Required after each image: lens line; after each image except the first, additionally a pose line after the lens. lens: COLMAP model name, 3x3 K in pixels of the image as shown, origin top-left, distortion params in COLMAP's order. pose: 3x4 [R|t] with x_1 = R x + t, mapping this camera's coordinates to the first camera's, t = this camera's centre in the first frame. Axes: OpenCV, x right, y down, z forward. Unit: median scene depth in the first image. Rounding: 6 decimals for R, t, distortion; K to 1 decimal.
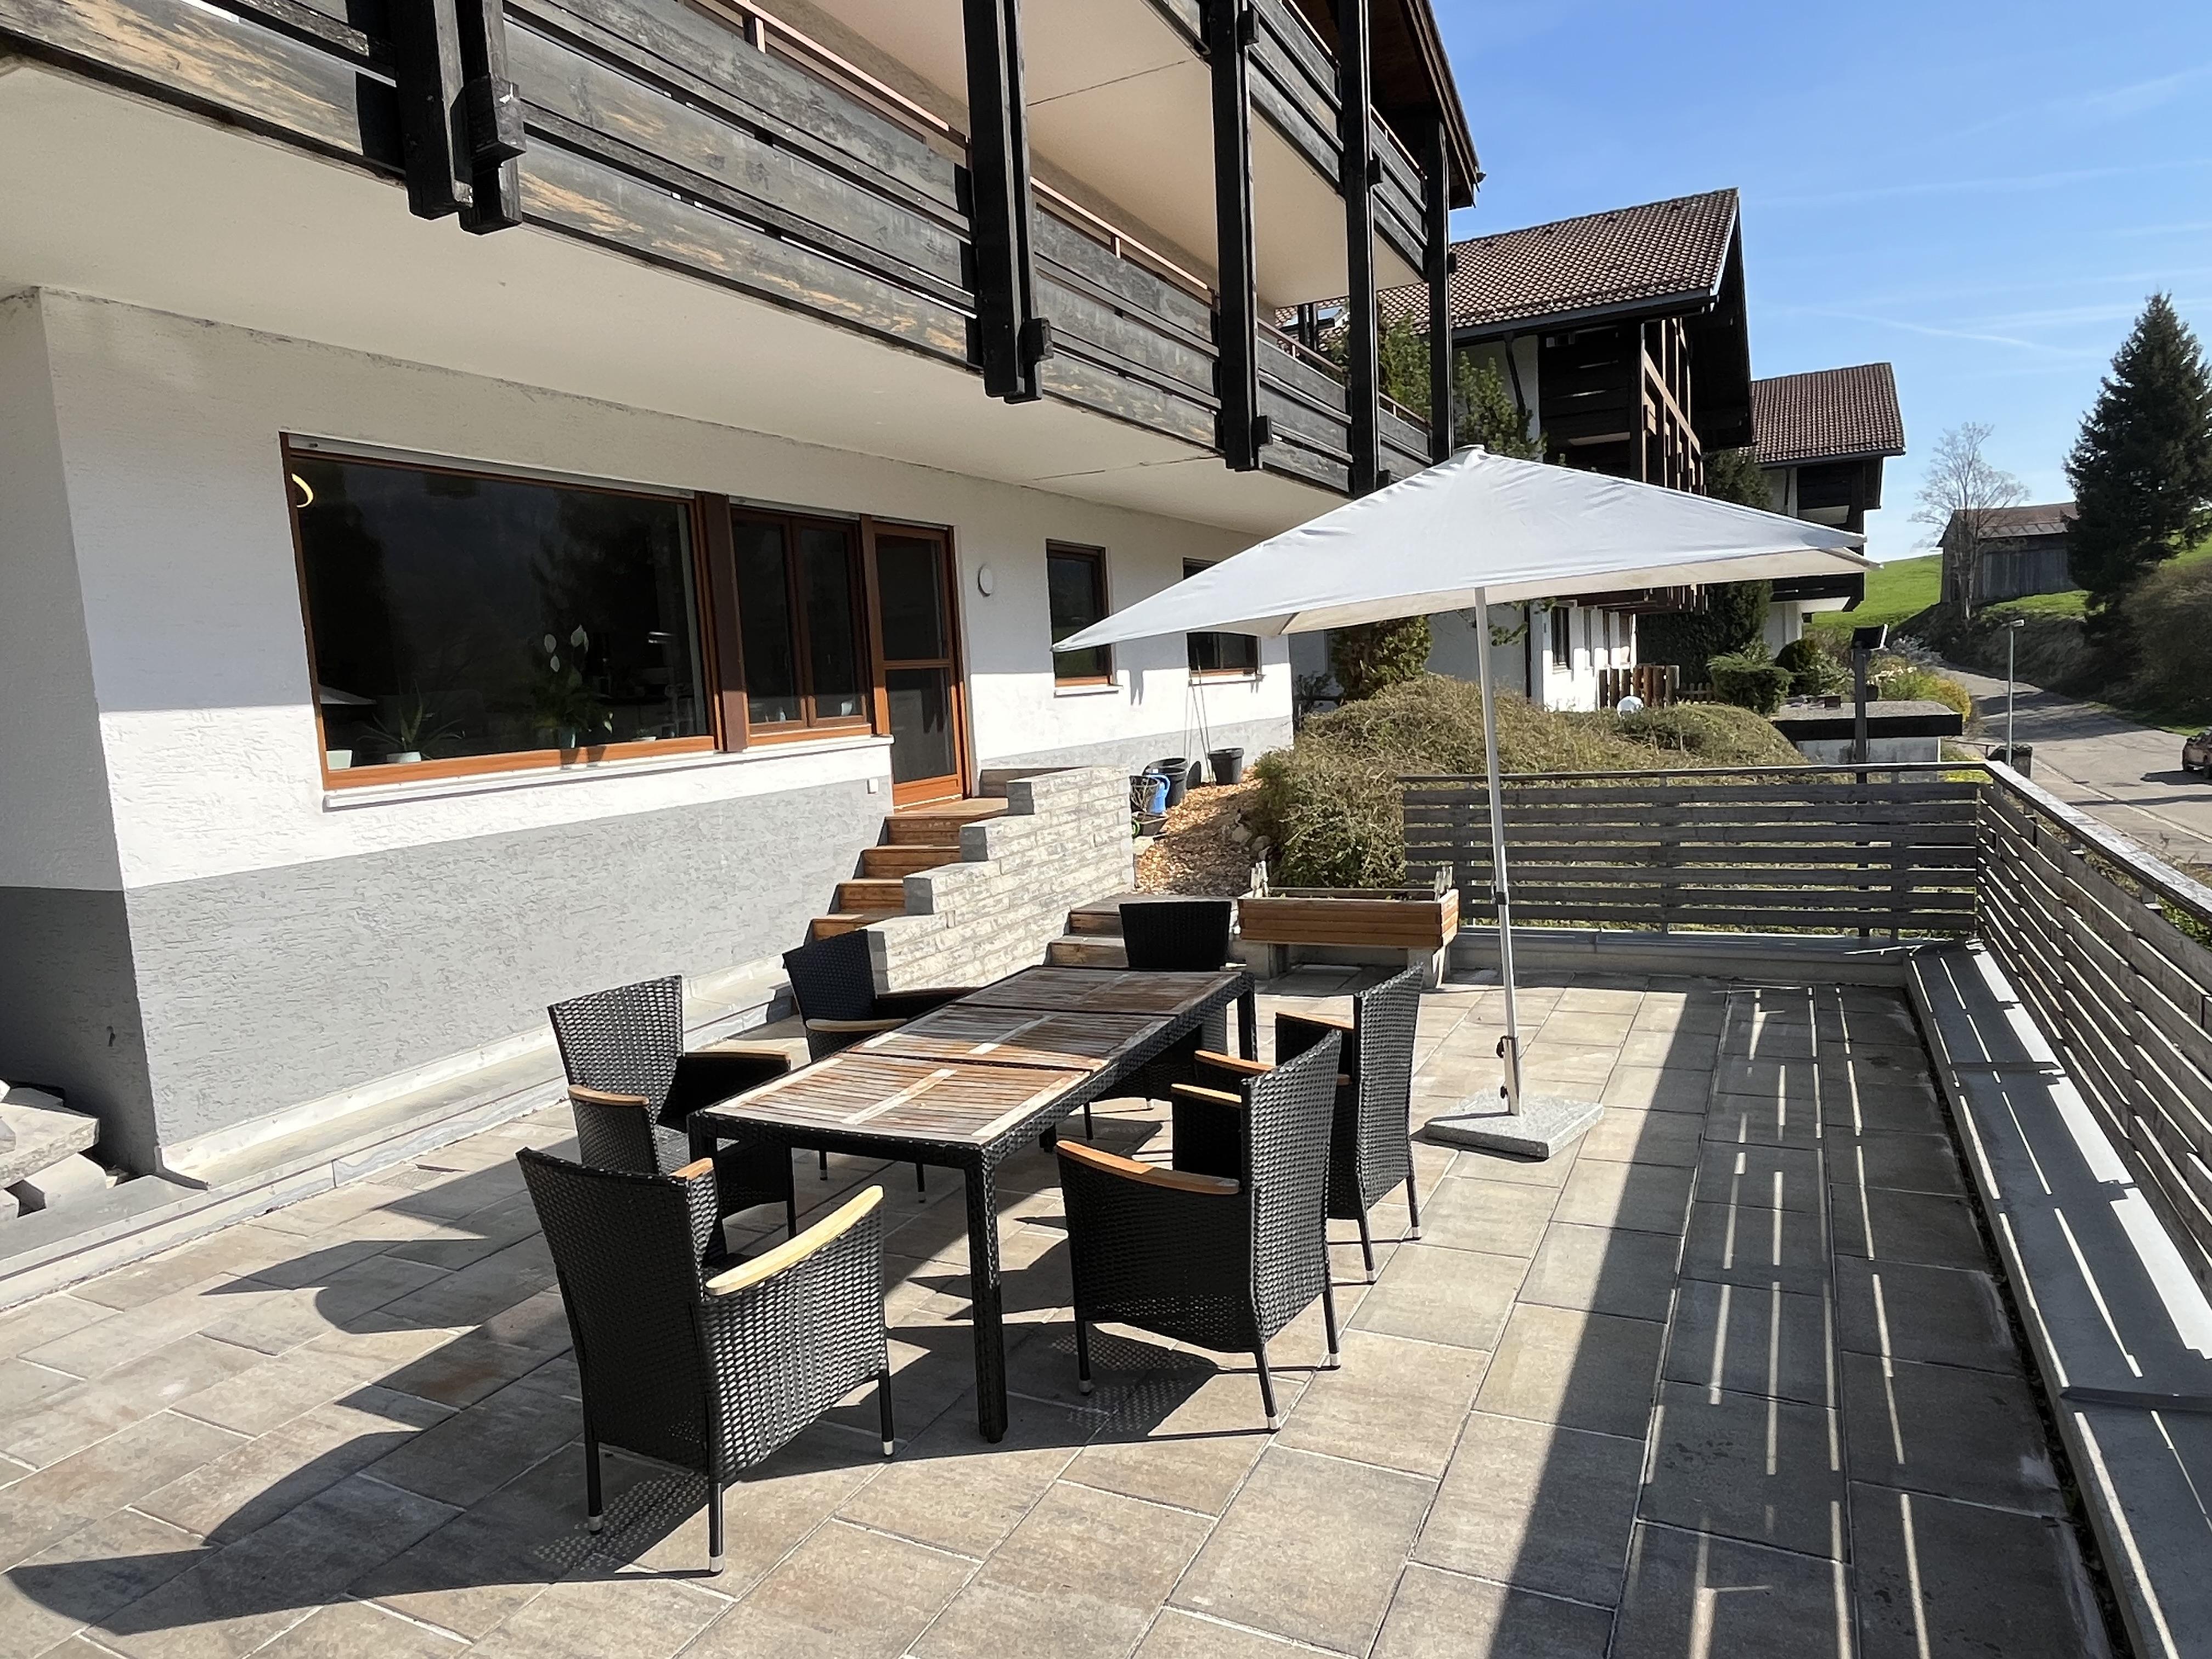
lens RADIAL K [[1351.7, 0, 1099.9], [0, 1351.7, 838.8], [0, 0, 1]] dist [-0.003946, 0.001329]
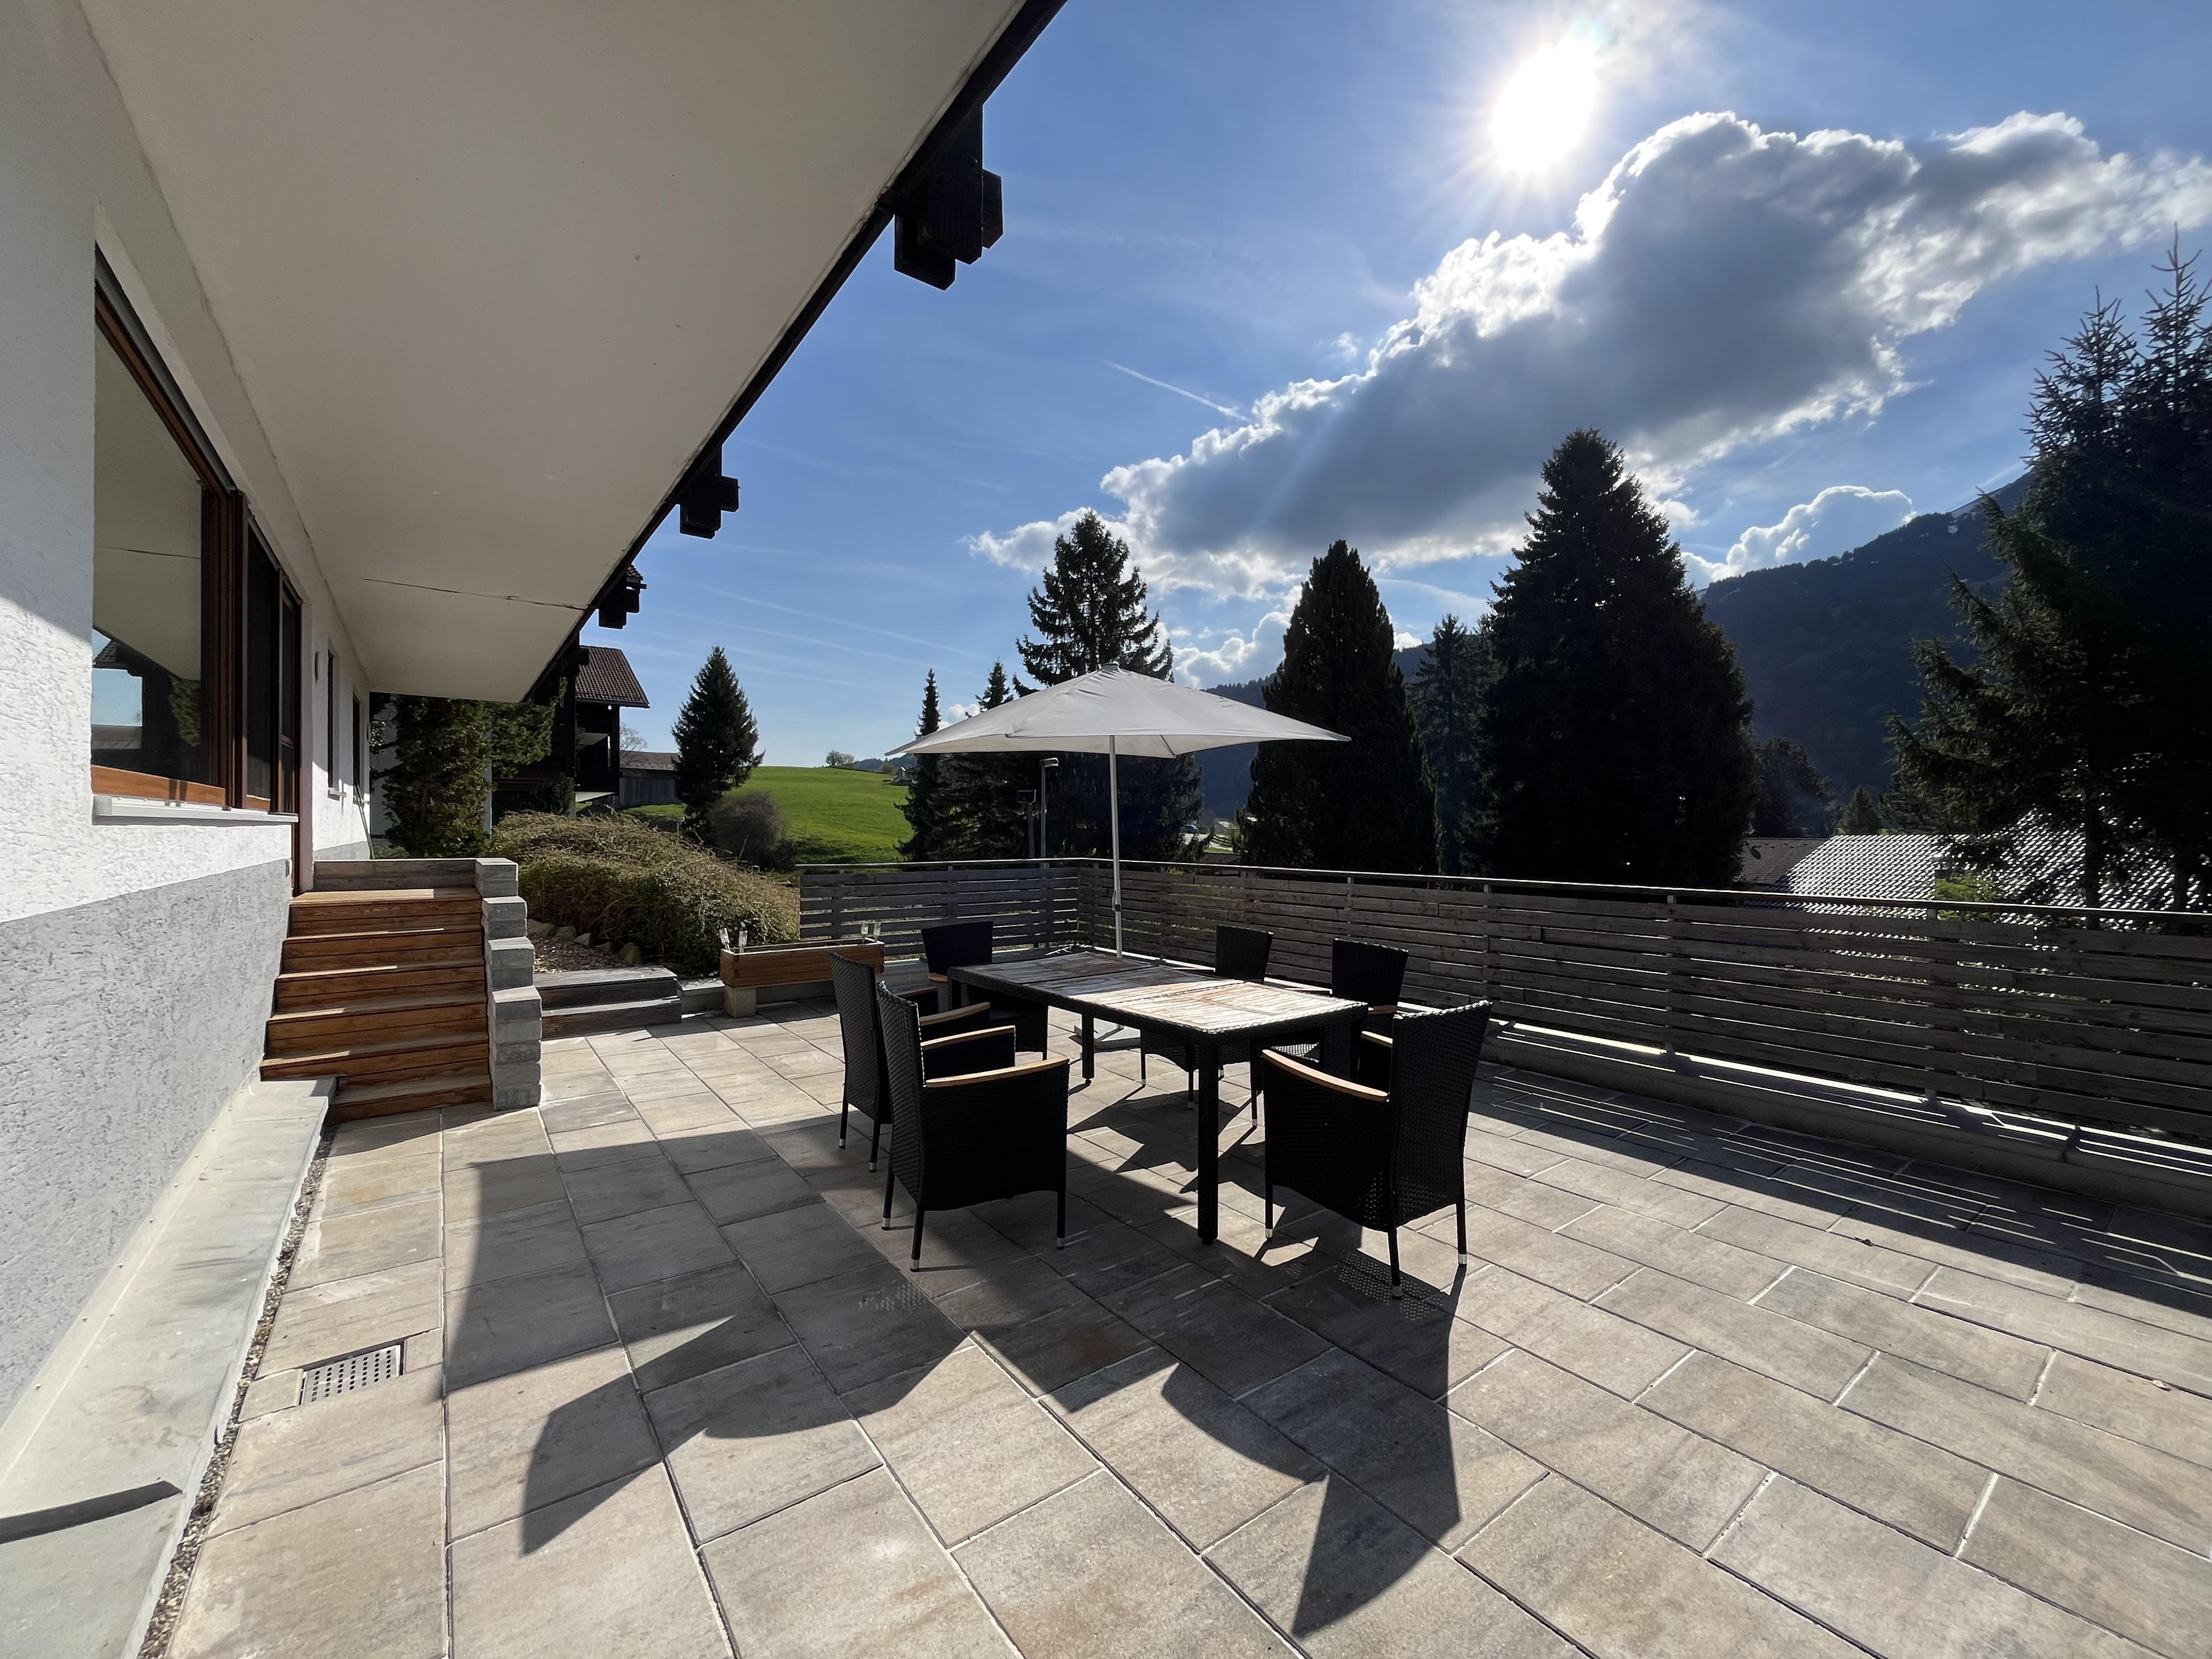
lens RADIAL K [[898.3, 0, 1098.9], [0, 898.3, 834.9], [0, 0, 1]] dist [-0.001778, -0.000053]
pose [[0.446191, 0.054859, 0.893255, -0.719830], [0.072559, 0.992616, -0.097206, 0.055030], [-0.891991, 0.108186, 0.438916, 0.428543]]
